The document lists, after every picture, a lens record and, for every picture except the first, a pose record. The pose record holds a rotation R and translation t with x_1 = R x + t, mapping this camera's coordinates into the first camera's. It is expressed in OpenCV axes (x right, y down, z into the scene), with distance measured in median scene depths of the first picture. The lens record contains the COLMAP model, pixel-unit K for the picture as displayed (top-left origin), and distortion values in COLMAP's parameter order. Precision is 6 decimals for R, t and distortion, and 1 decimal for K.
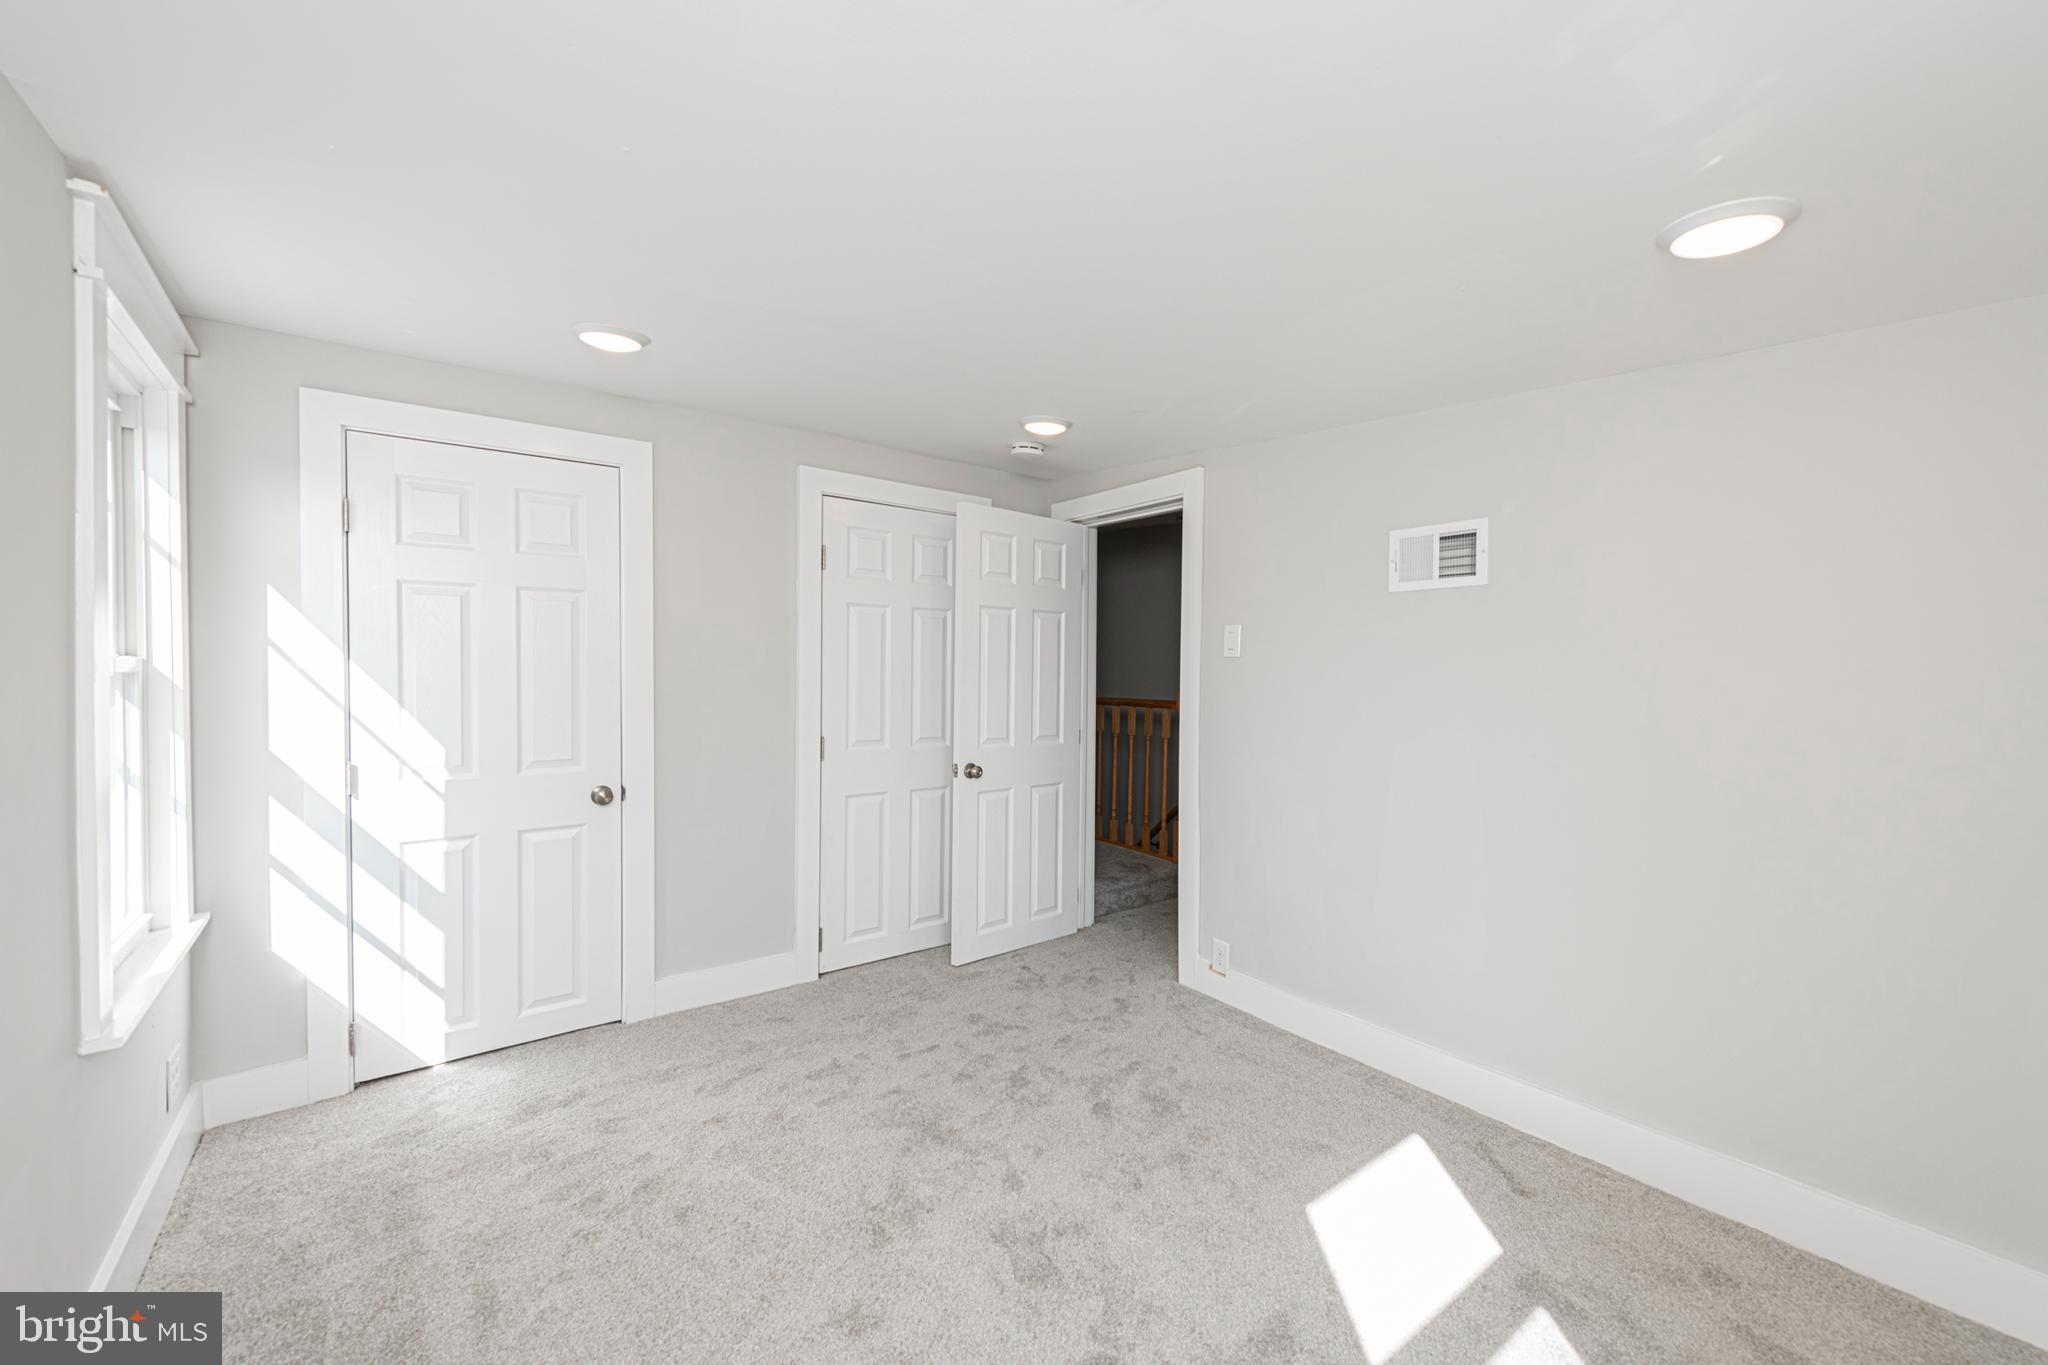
lens RADIAL K [[820.3, 0, 1022.0], [0, 820.3, 696.8], [0, 0, 1]] dist [0.001260, -0.000672]
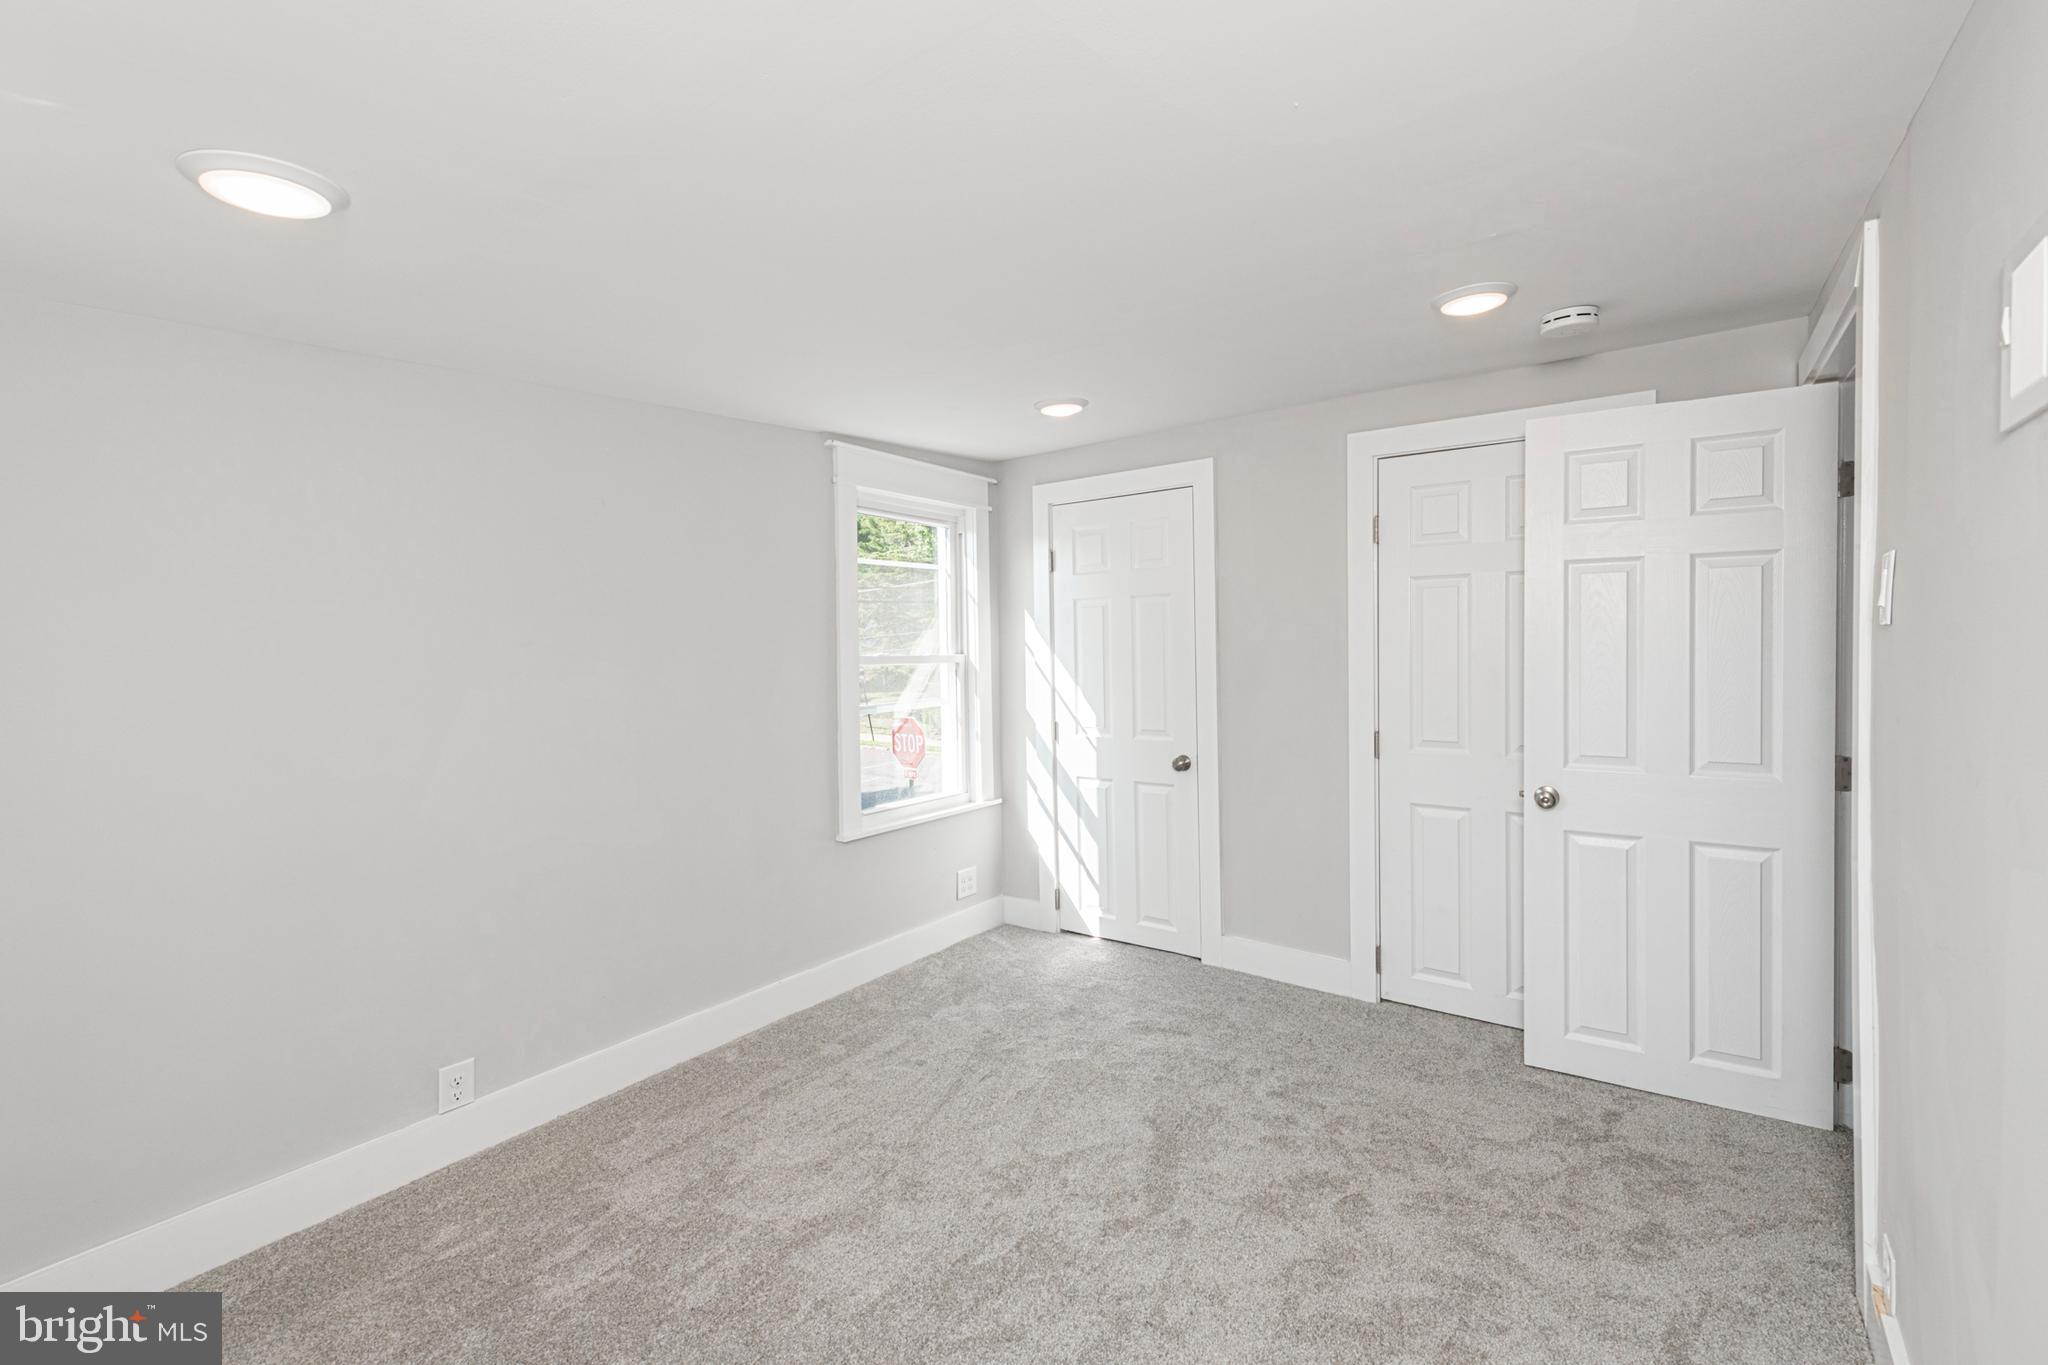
lens RADIAL K [[820.3, 0, 1025.9], [0, 820.3, 668.2], [0, 0, 1]] dist [0.001260, -0.000672]
pose [[0.299357, 0.011045, -0.954077, 0.604682], [-0.013029, 0.999887, 0.007487, -0.026131], [0.954052, 0.010189, 0.299467, 0.457710]]
